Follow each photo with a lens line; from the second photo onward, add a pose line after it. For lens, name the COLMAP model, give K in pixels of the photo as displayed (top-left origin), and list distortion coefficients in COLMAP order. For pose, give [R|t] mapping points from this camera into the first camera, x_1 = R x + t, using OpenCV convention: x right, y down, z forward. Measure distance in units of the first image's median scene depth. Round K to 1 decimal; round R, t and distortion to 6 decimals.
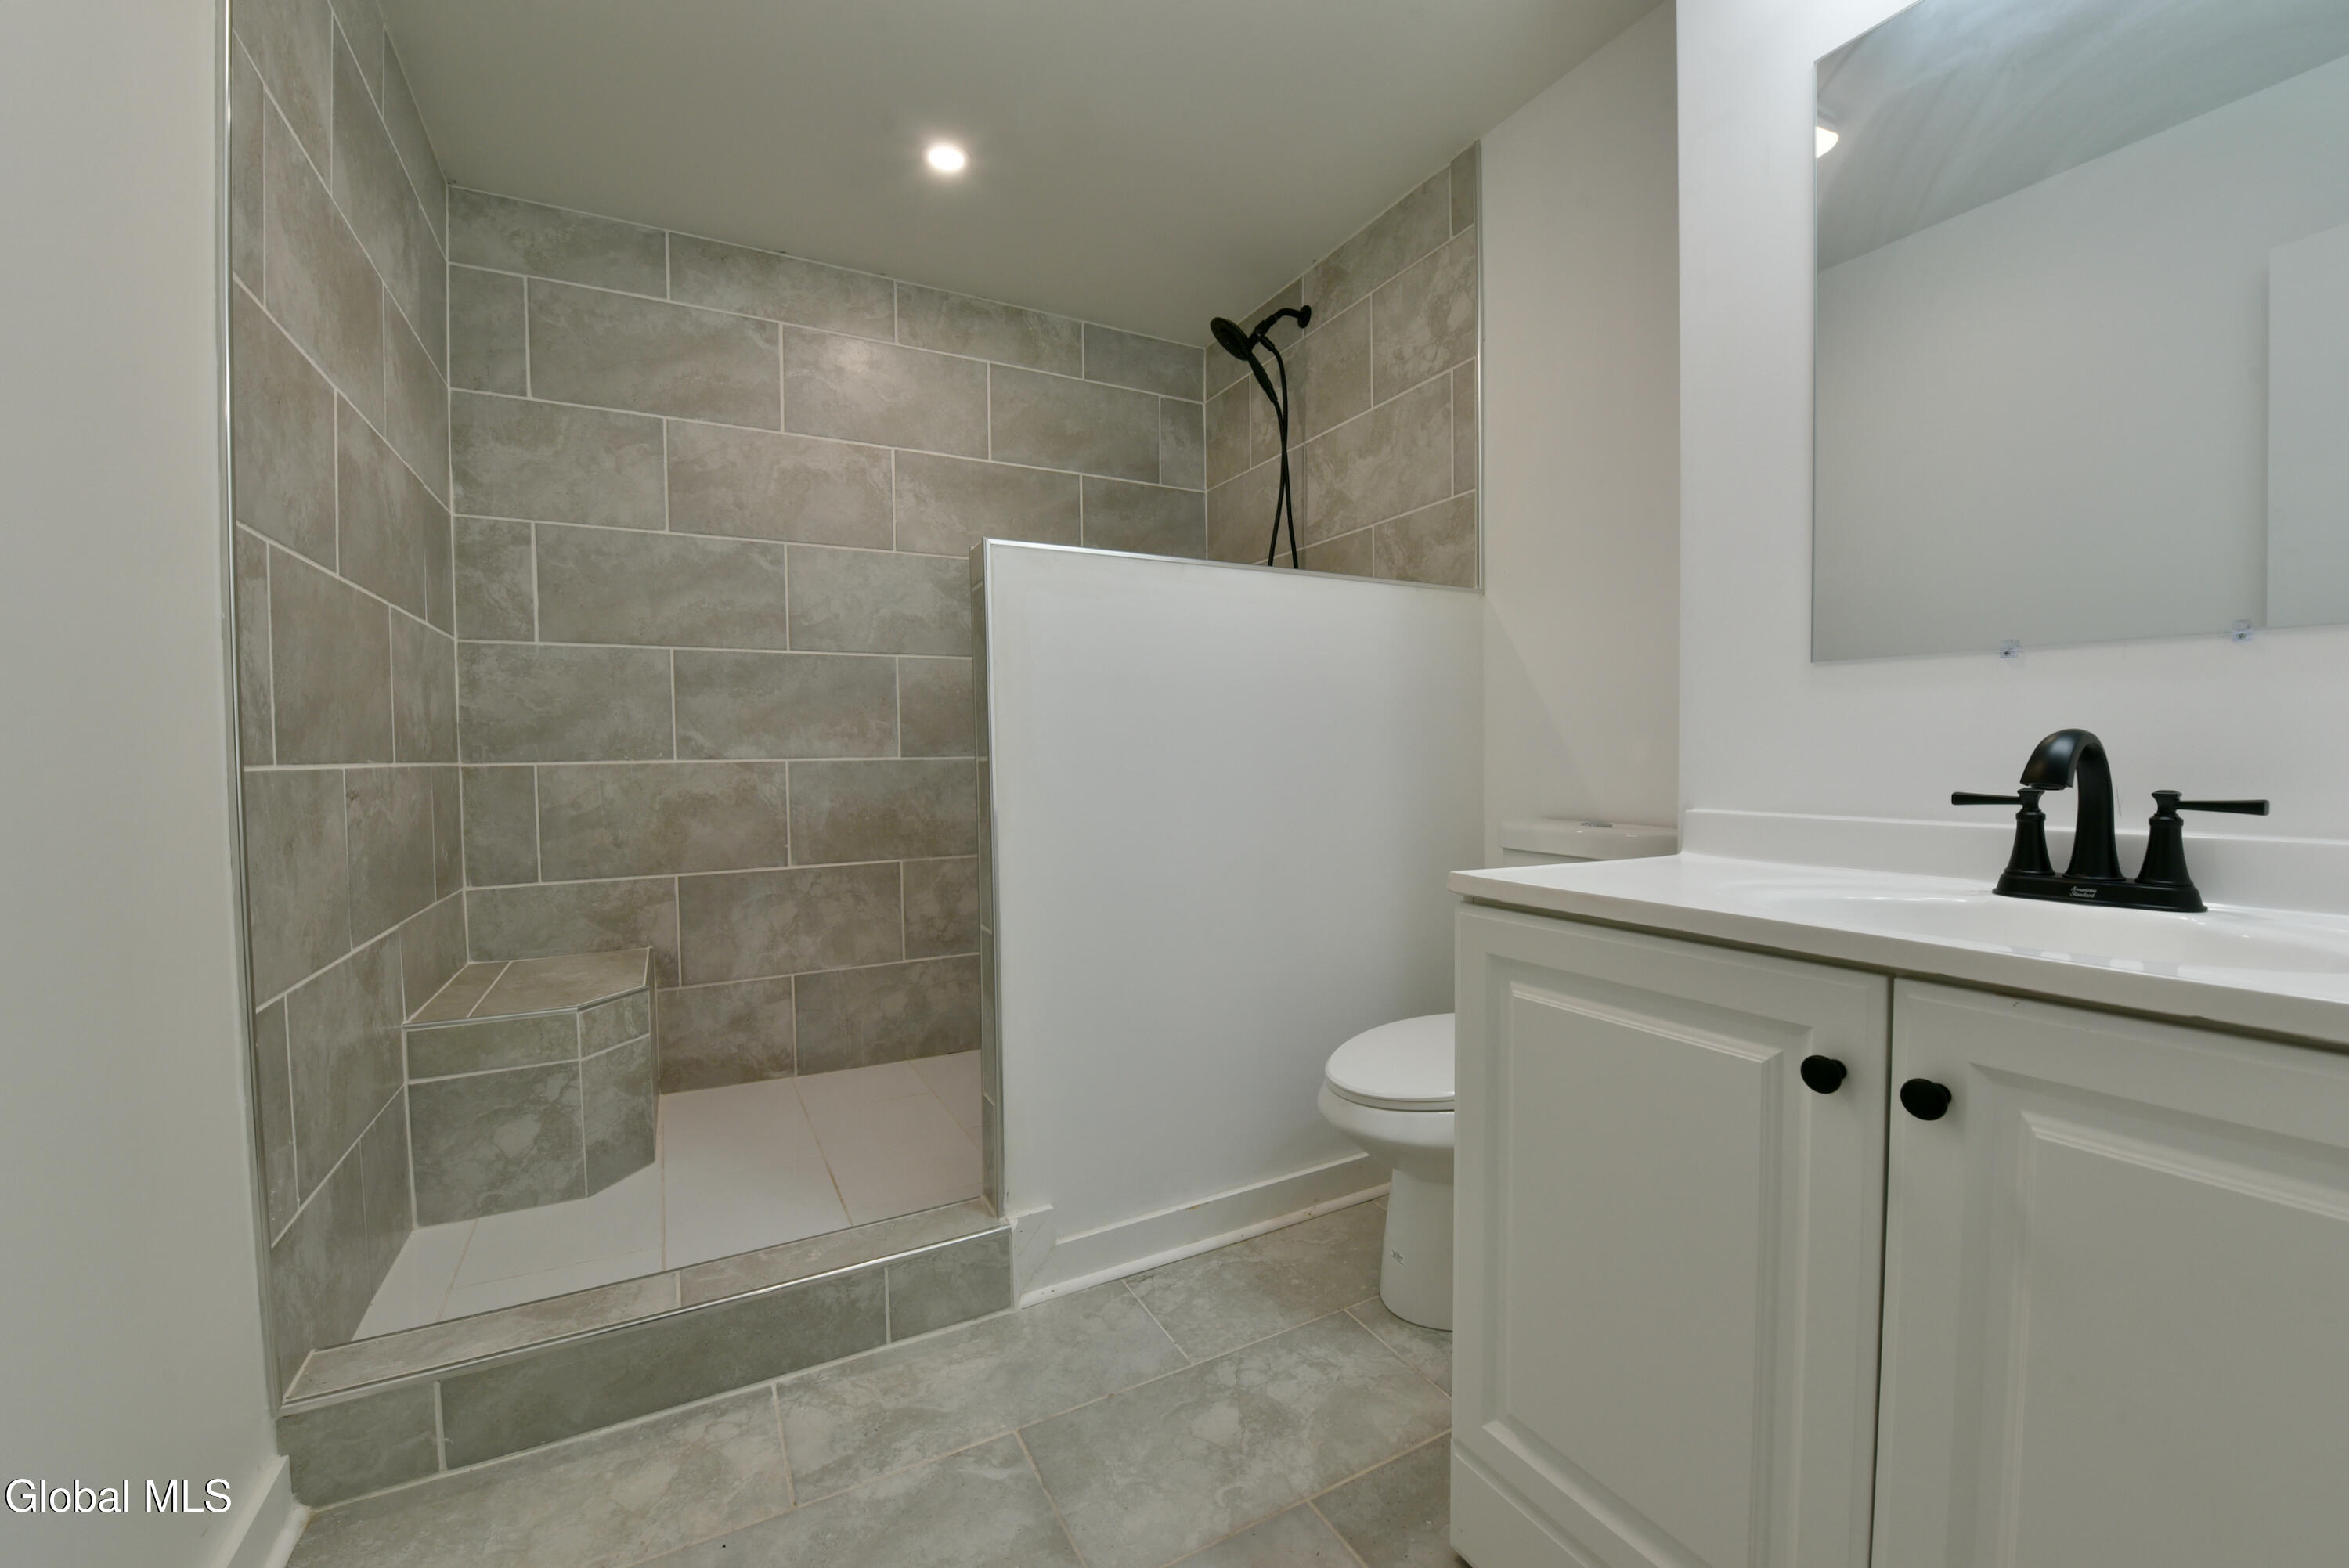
lens RADIAL K [[937.7, 0, 1181.4], [0, 937.7, 781.4], [0, 0, 1]] dist [-0.014857, -0.003902]
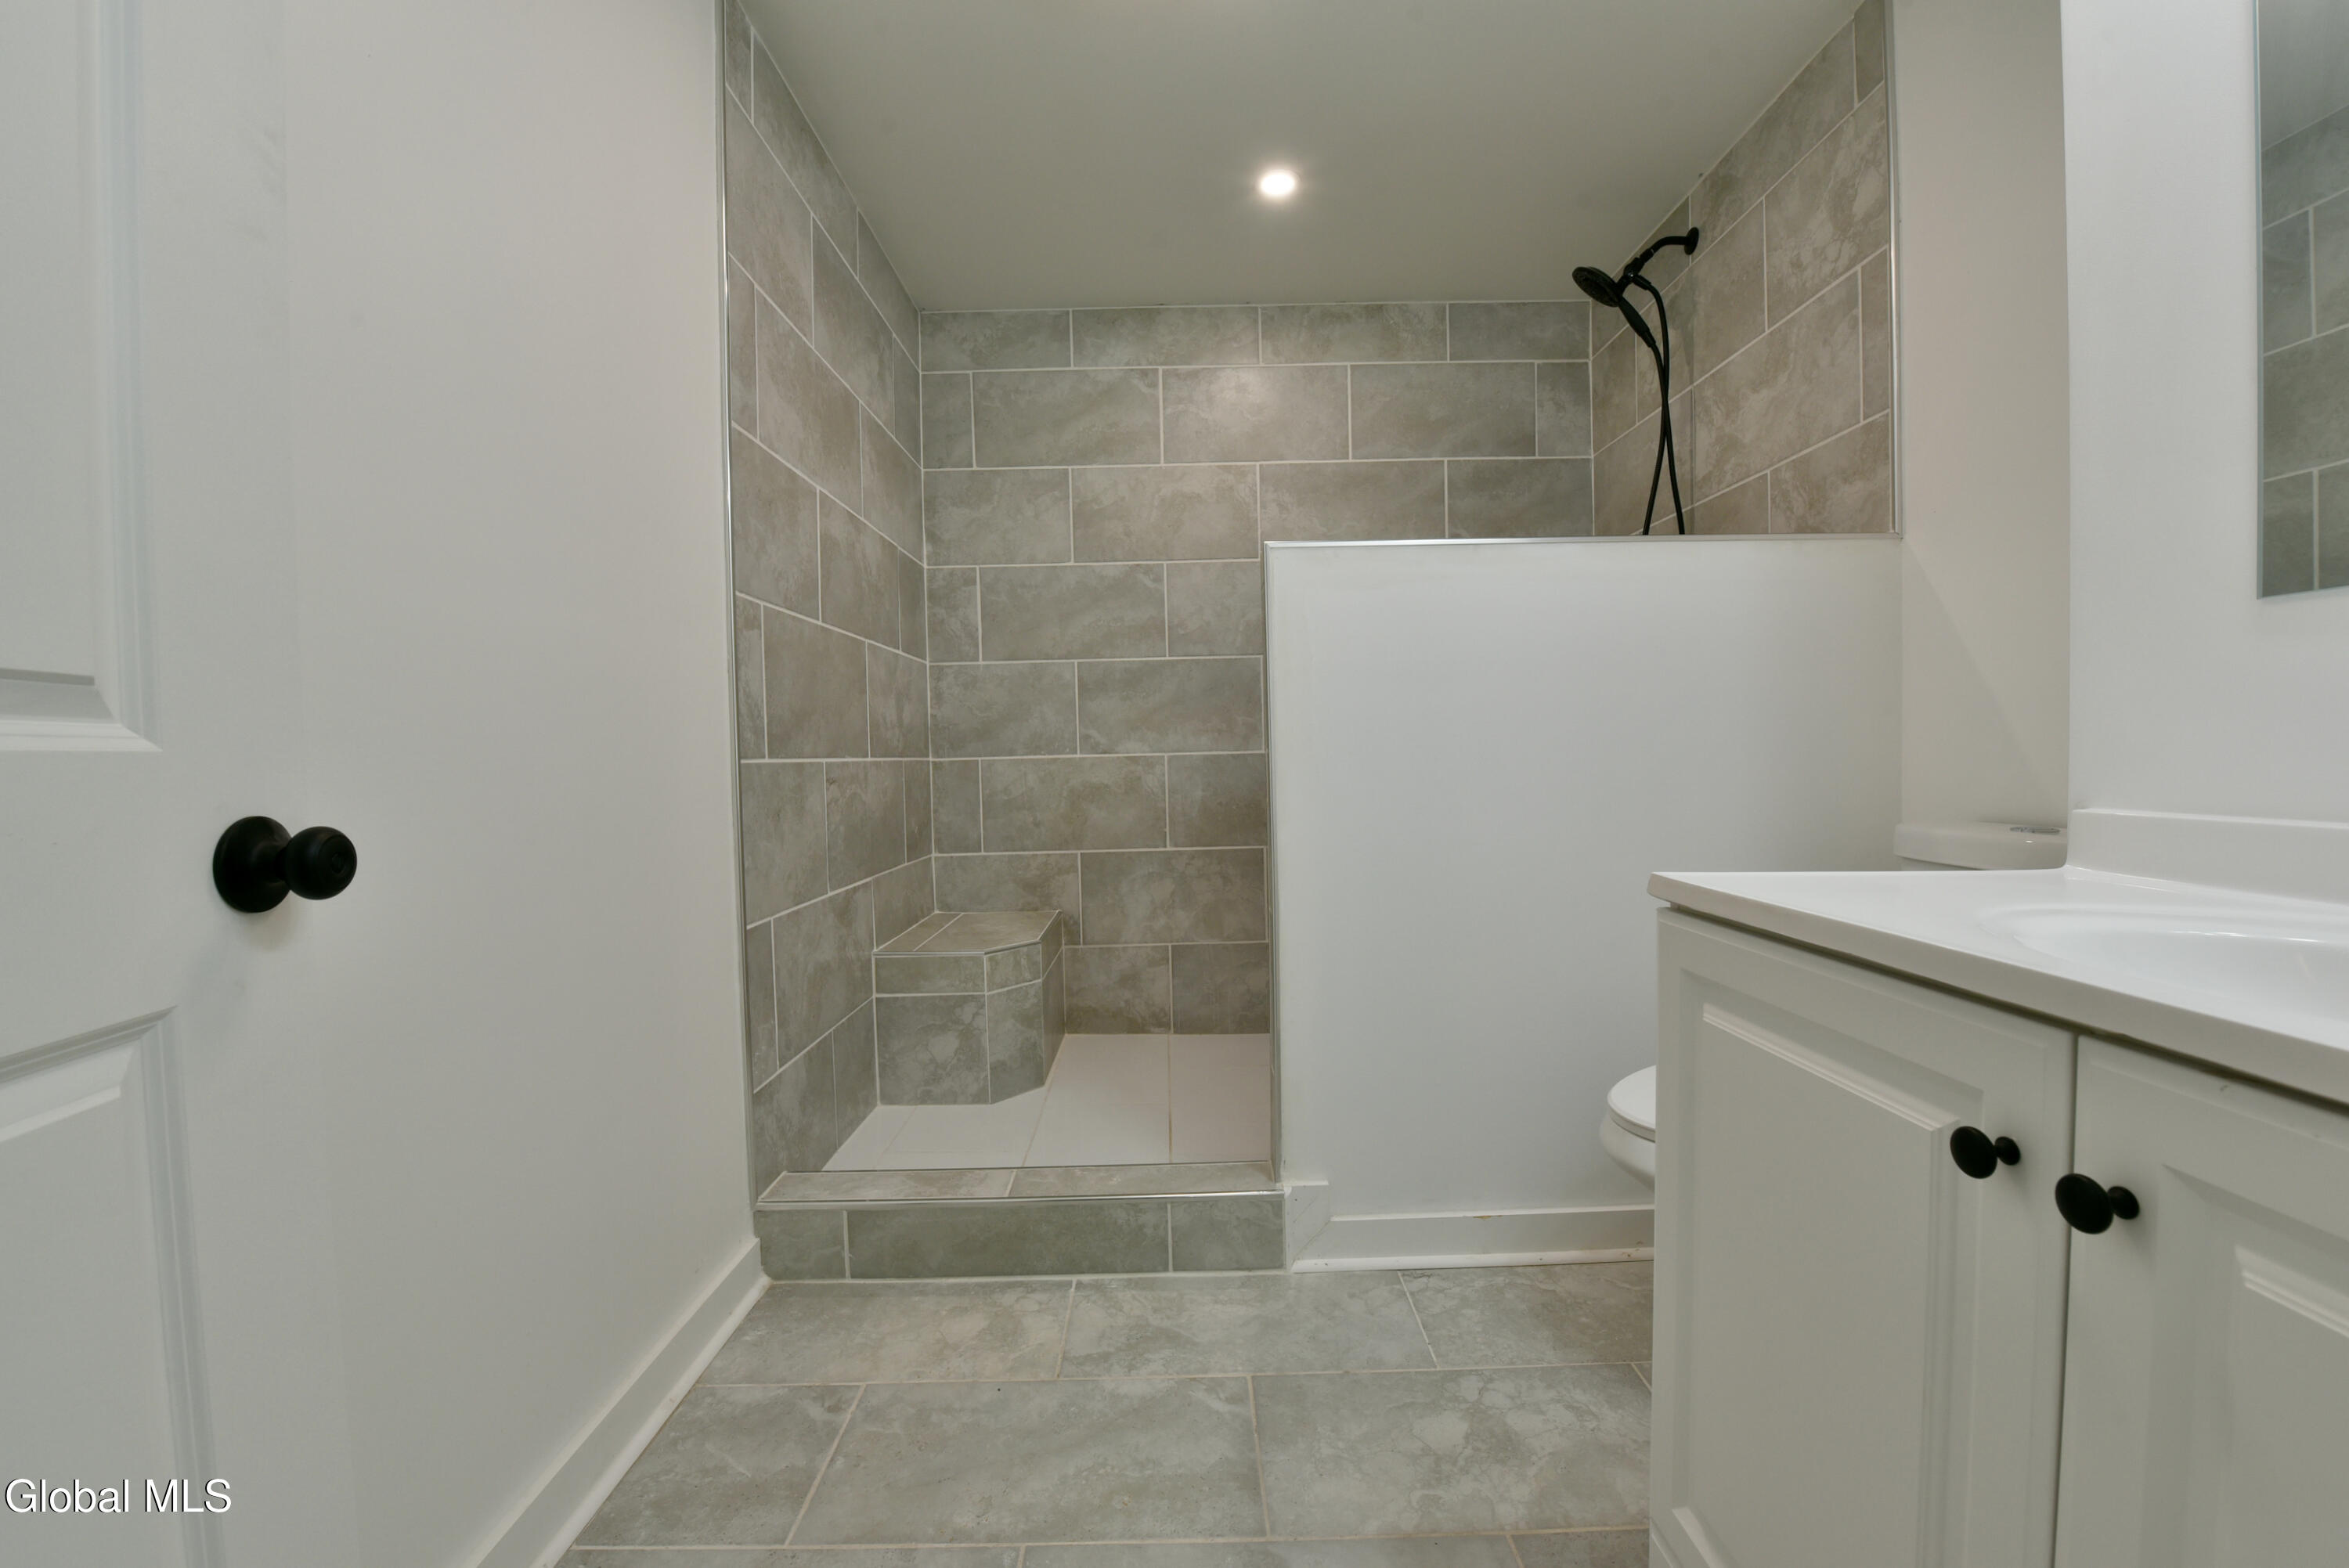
lens RADIAL K [[937.7, 0, 1181.4], [0, 937.7, 781.4], [0, 0, 1]] dist [-0.014857, -0.003902]
pose [[0.880701, 0.005721, -0.473638, 0.194628], [-0.002973, 0.999974, 0.006549, 0.004280], [0.473664, -0.004360, 0.880695, 0.014156]]
